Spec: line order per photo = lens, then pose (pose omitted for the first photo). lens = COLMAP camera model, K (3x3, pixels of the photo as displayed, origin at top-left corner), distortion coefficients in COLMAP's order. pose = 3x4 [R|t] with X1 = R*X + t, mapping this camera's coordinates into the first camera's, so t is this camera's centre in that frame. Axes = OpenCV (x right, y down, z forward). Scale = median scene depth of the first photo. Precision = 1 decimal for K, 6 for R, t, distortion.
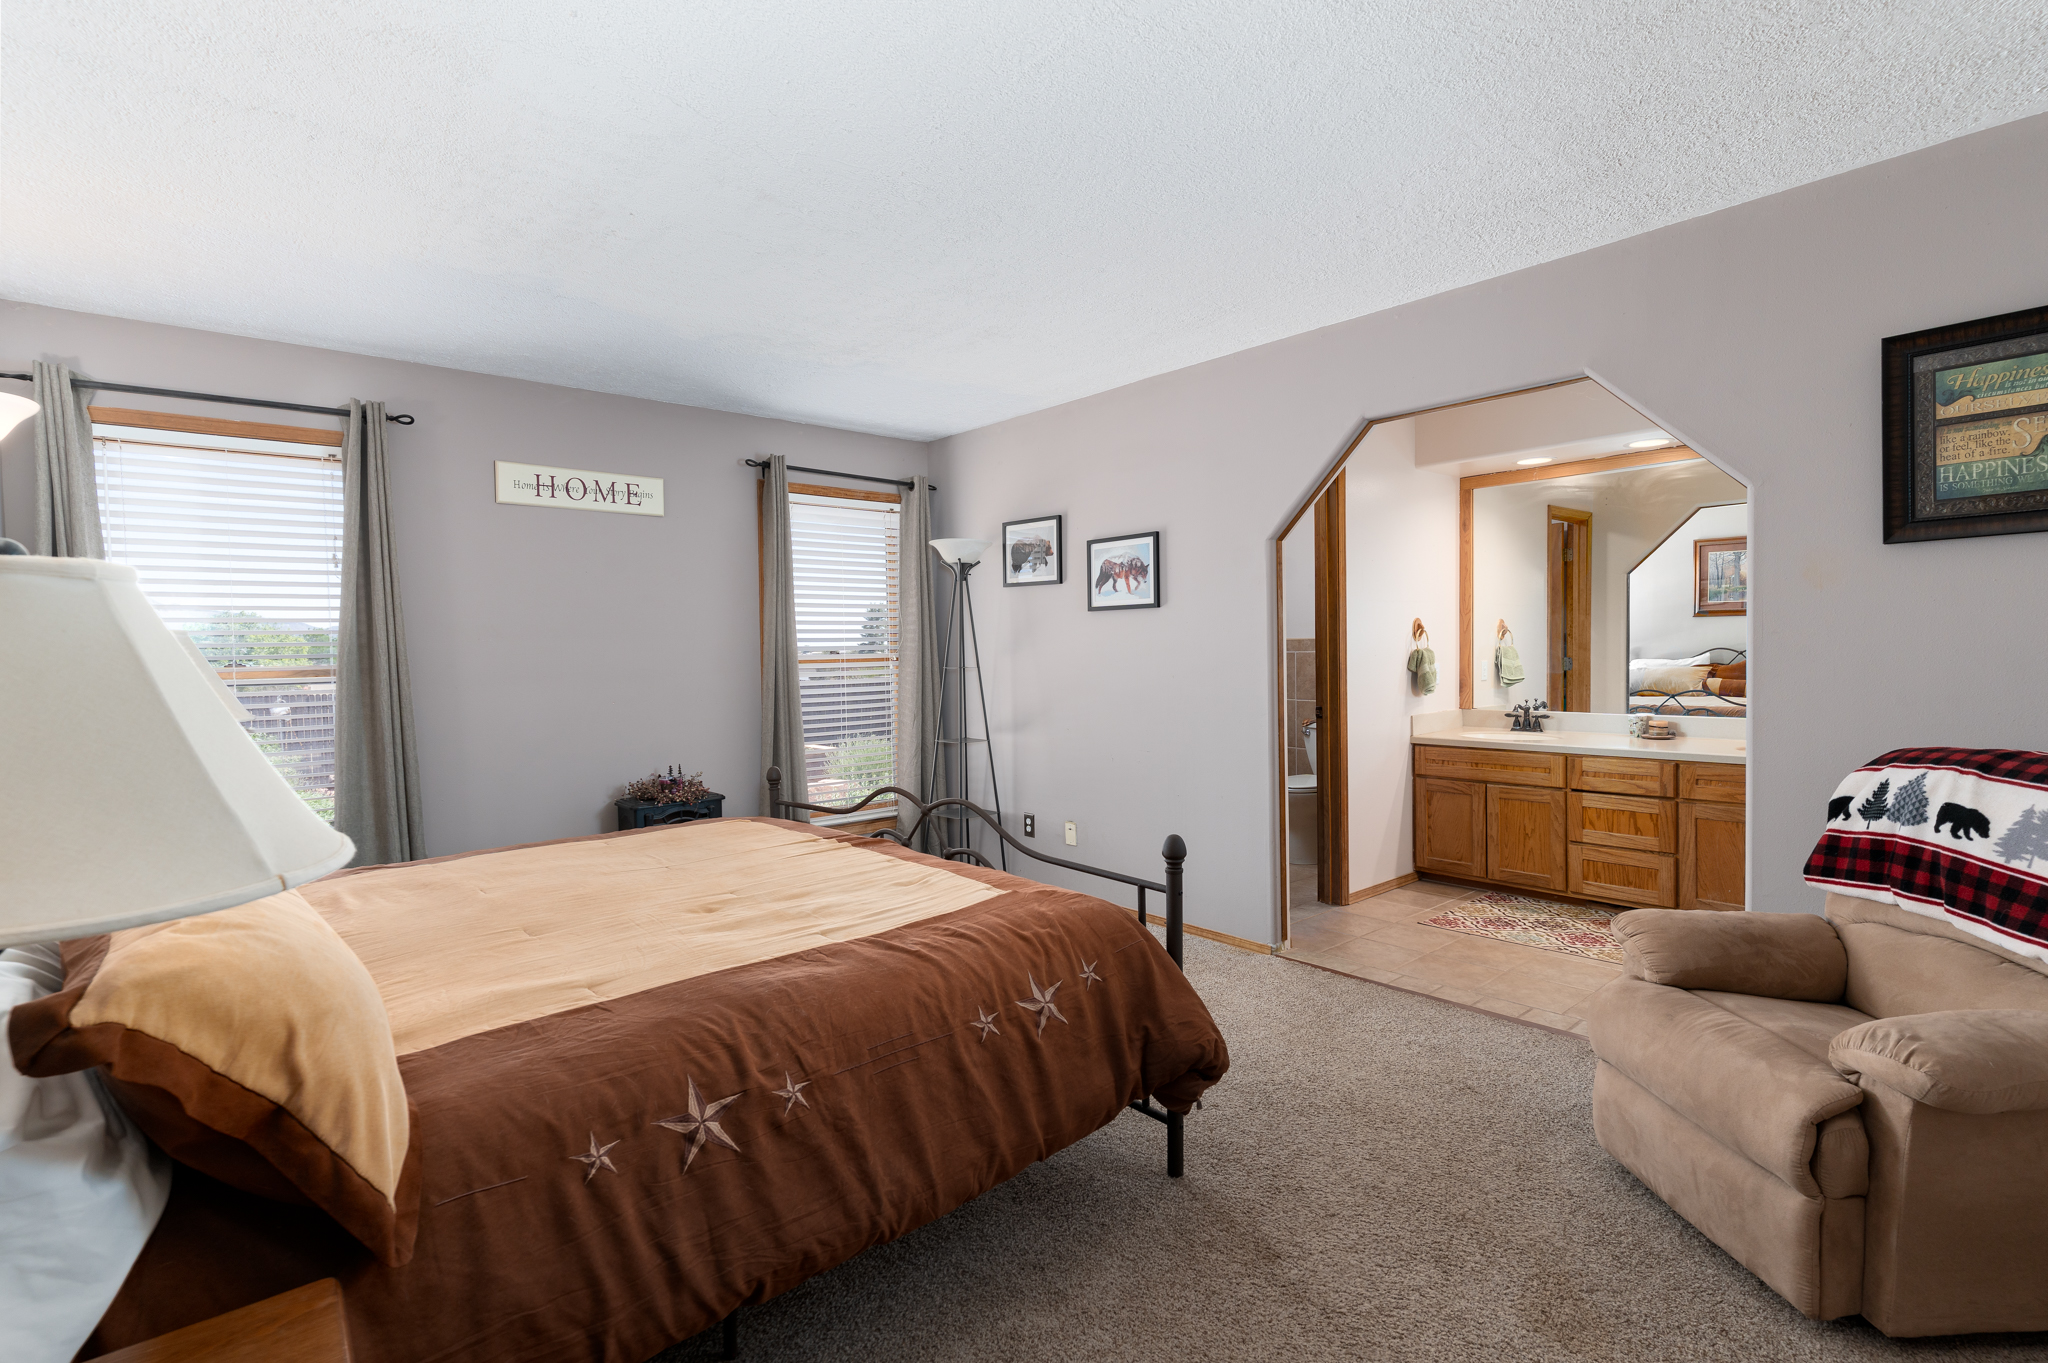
lens RADIAL K [[980.6, 0, 1029.2], [0, 980.6, 687.6], [0, 0, 1]] dist [0.001405, -0.000450]
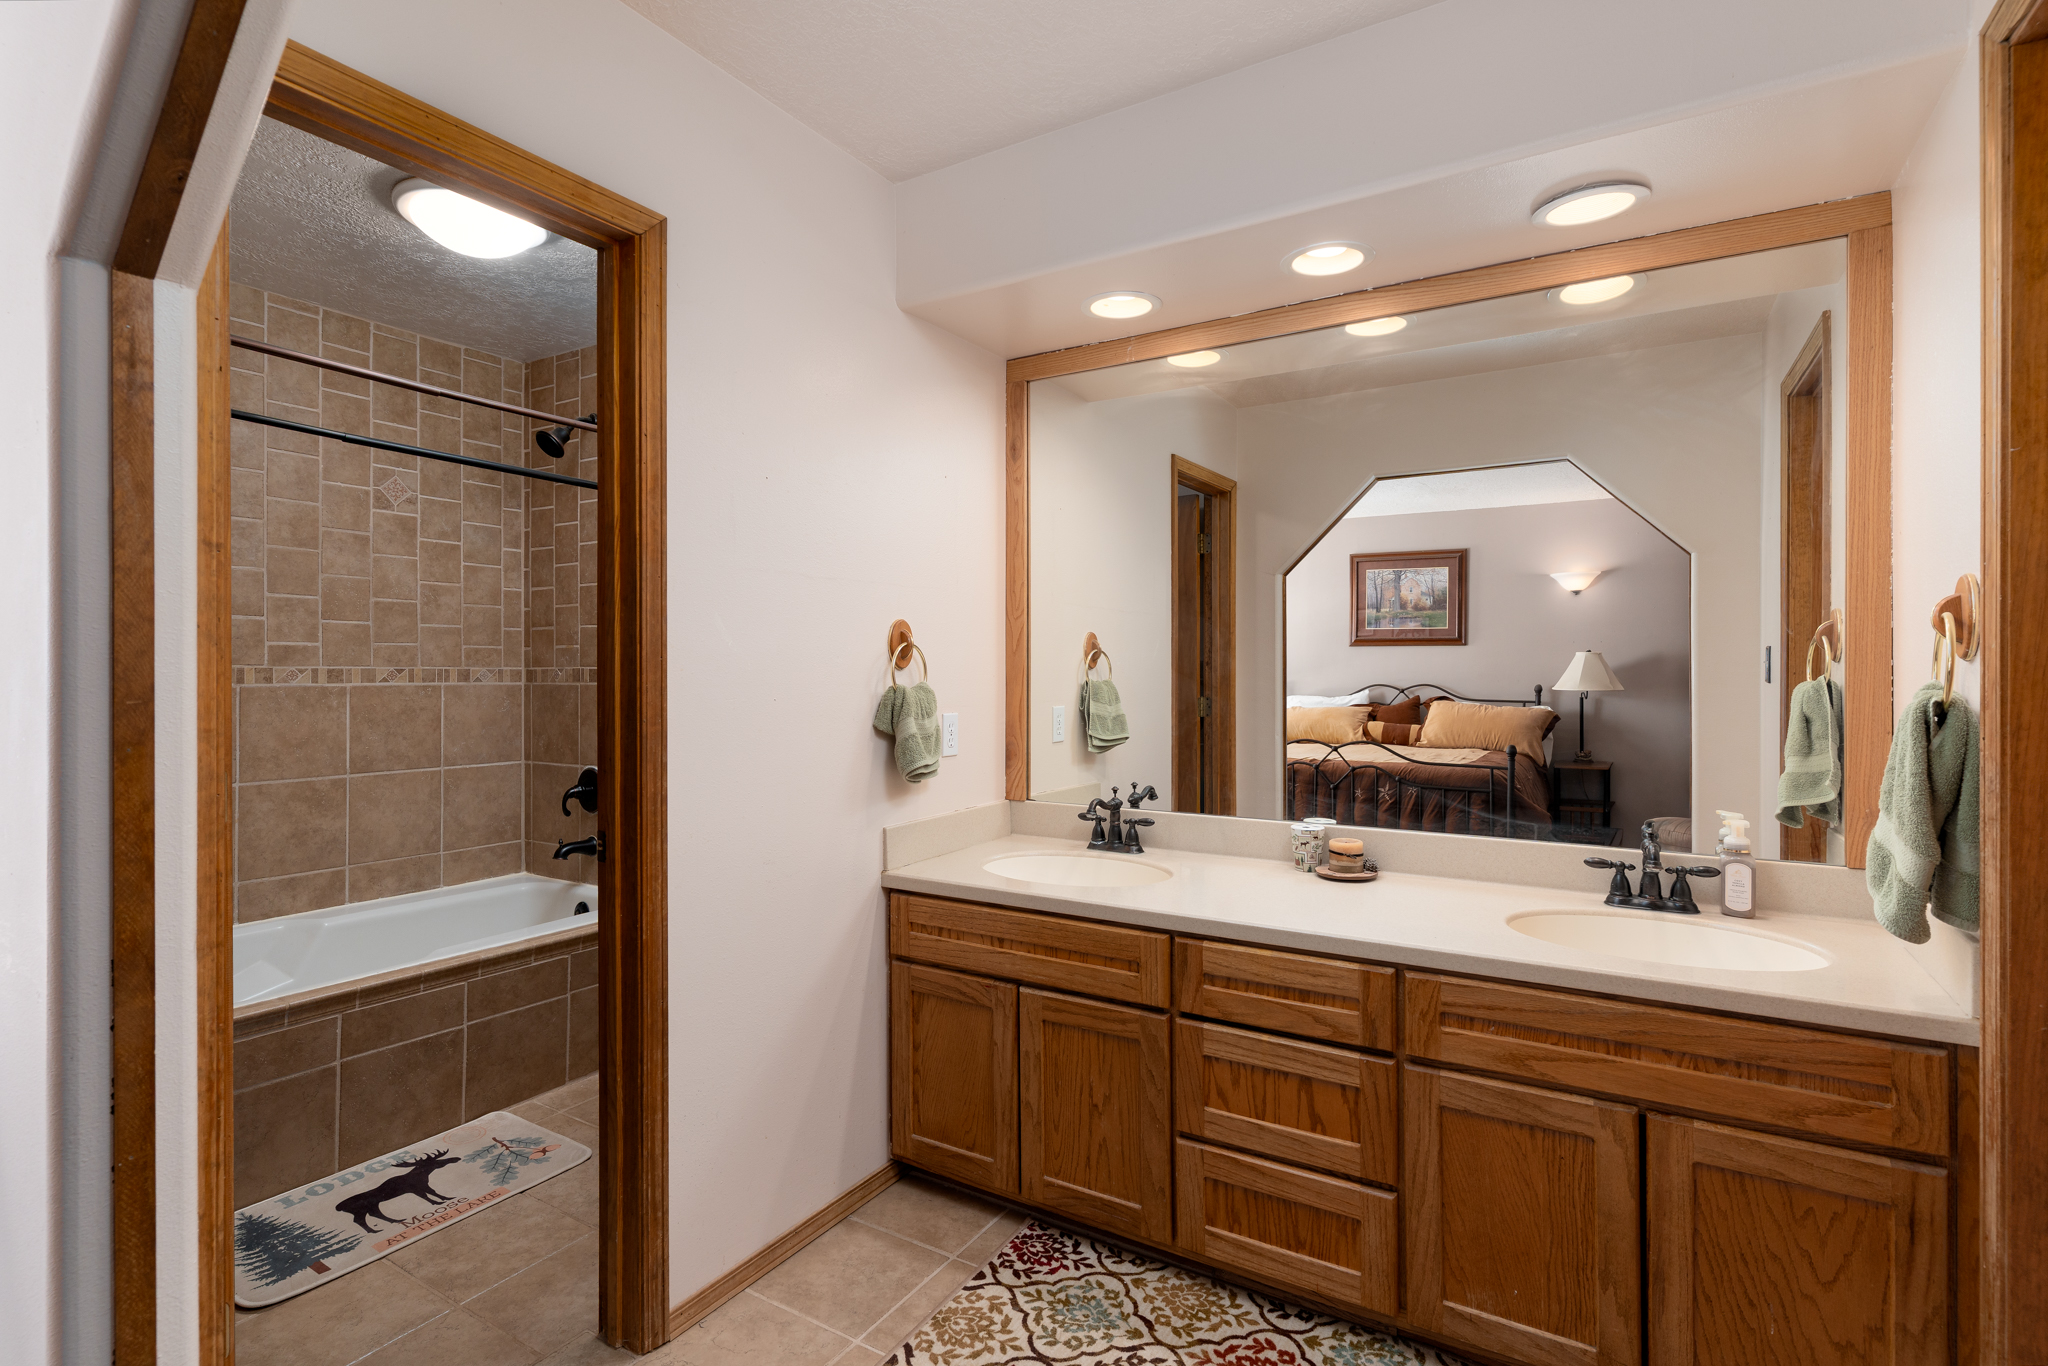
lens RADIAL K [[980.6, 0, 1034.9], [0, 980.6, 676.5], [0, 0, 1]] dist [0.001405, -0.000450]
pose [[0.953918, 0.016142, 0.299634, 0.316678], [-0.005180, 0.999289, -0.037342, -0.026440], [-0.300024, 0.034069, 0.953323, 0.529992]]
